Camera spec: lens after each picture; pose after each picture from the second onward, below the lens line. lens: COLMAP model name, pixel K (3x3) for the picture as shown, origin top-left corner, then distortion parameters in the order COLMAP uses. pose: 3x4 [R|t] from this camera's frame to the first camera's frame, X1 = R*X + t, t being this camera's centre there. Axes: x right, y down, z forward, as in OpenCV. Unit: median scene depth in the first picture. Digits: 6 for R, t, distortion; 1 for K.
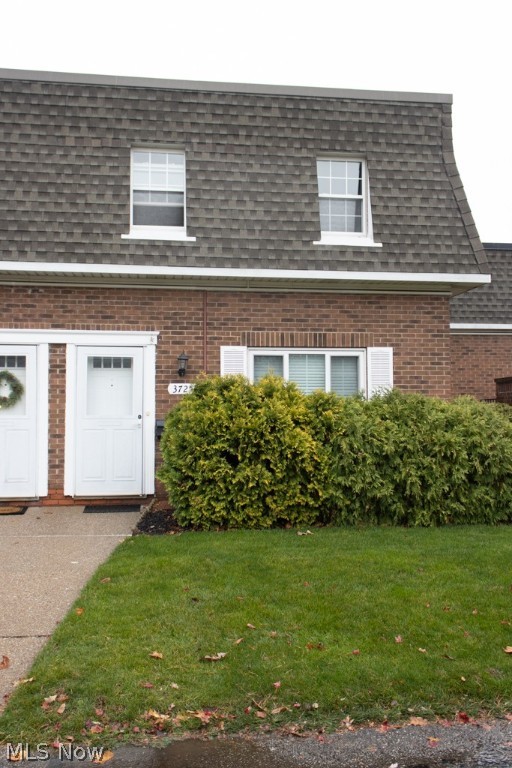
lens RADIAL K [[718.4, 0, 256.0], [0, 718.4, 384.0], [0, 0, 1]] dist [0.097241, -0.197736]
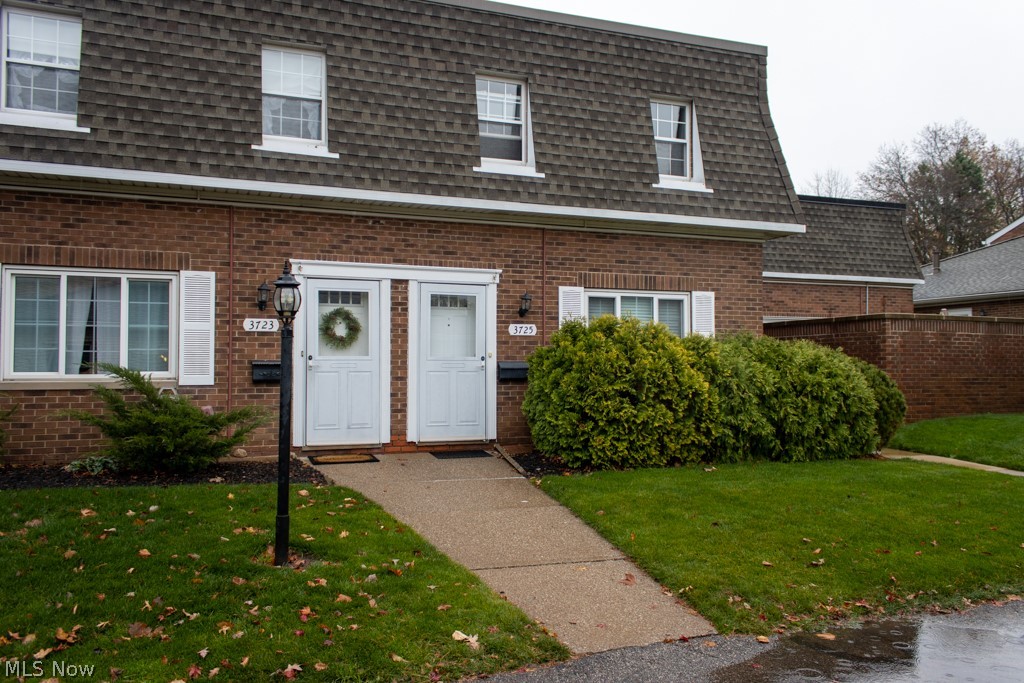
lens RADIAL K [[828.1, 0, 512.0], [0, 828.1, 341.5], [0, 0, 1]] dist [0.071261, -0.070017]
pose [[0.970973, 0.010430, 0.238963, -0.386289], [-0.014327, 0.999791, 0.014575, 0.006316], [-0.238761, -0.017576, 0.970919, -0.075869]]
